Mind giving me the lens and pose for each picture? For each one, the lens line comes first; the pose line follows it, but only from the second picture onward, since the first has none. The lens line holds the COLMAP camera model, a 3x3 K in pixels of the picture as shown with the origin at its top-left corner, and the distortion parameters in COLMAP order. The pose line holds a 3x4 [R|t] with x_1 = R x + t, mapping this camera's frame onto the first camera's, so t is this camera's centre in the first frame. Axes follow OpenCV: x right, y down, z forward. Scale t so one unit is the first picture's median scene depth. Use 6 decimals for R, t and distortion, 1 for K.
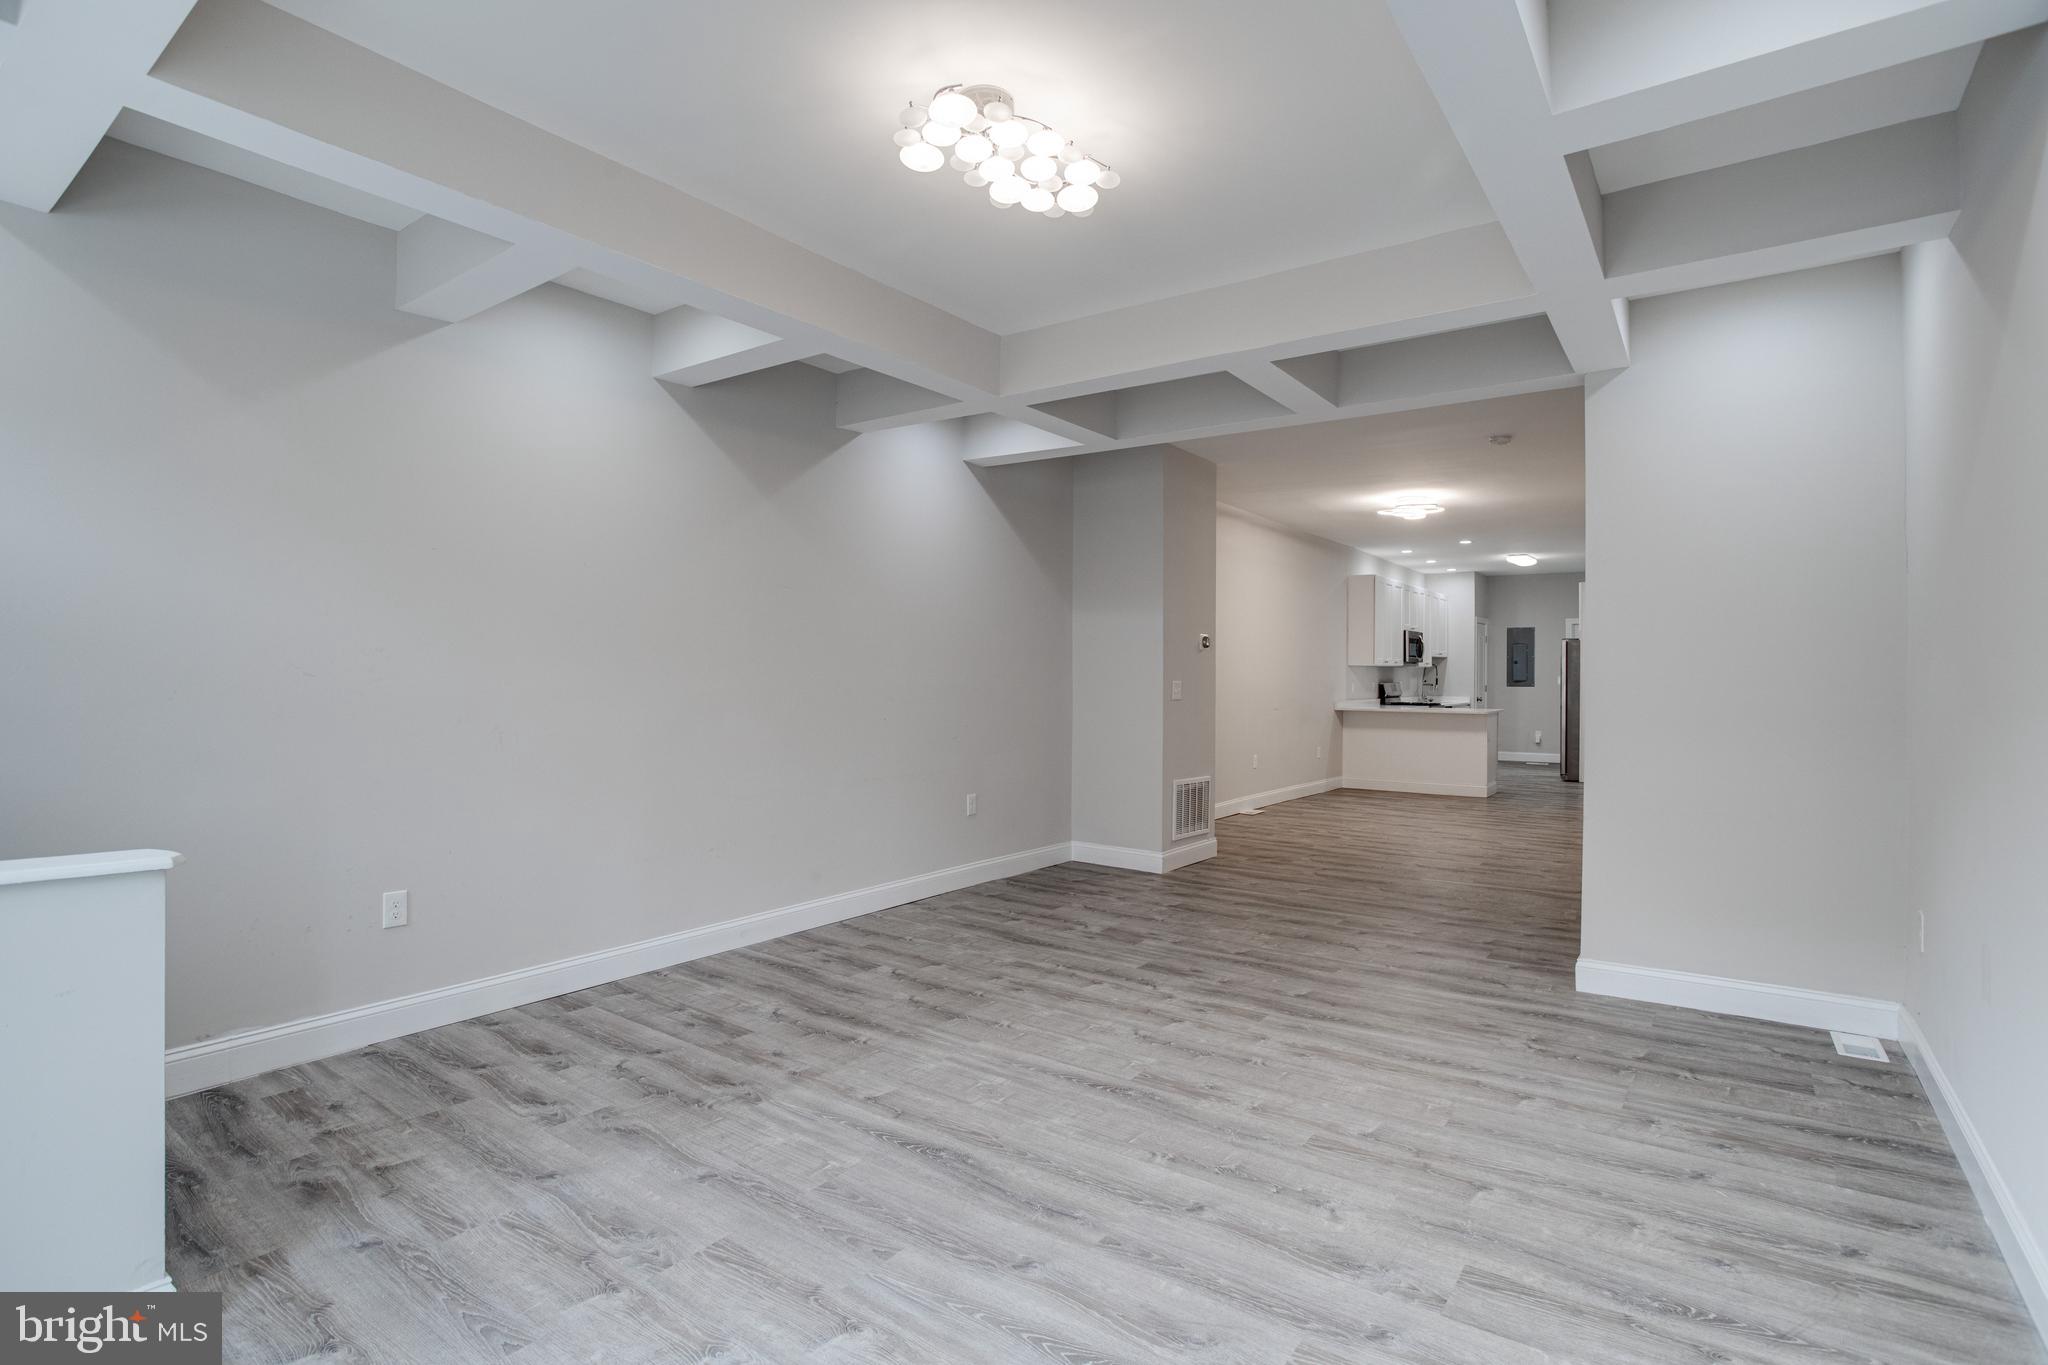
lens RADIAL K [[1021.9, 0, 1033.5], [0, 1021.9, 667.9], [0, 0, 1]] dist [-0.051678, 0.012778]
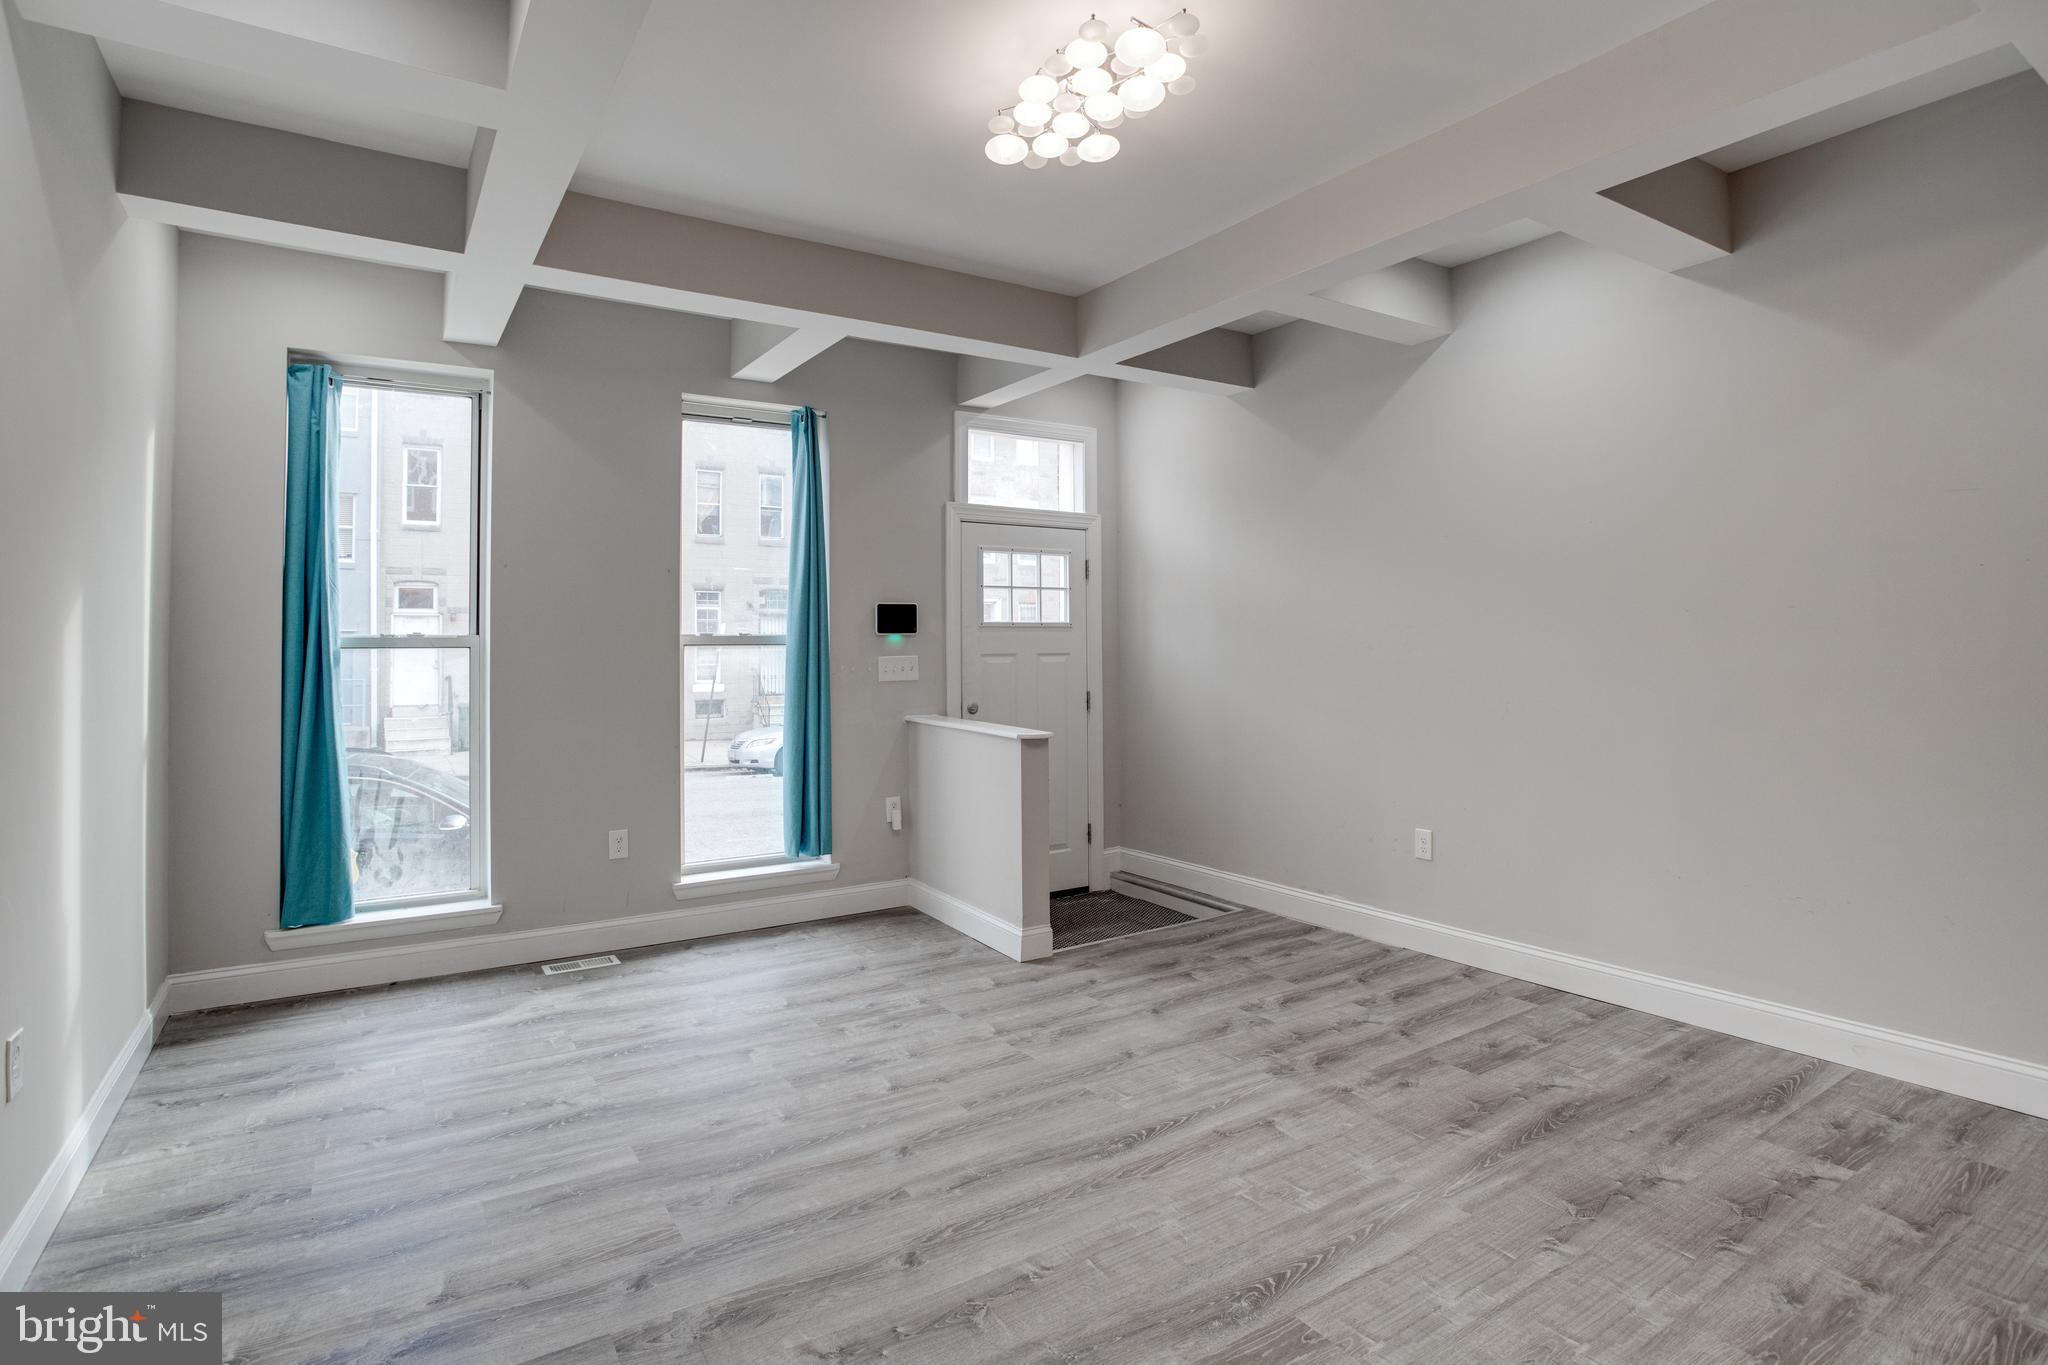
lens RADIAL K [[1088.2, 0, 1068.7], [0, 1088.2, 626.0], [0, 0, 1]] dist [-0.051271, 0.018742]
pose [[-0.365427, -0.019283, -0.930640, 0.748047], [0.014586, 0.999544, -0.026438, 0.006876], [0.930726, -0.023236, -0.364979, 1.115388]]
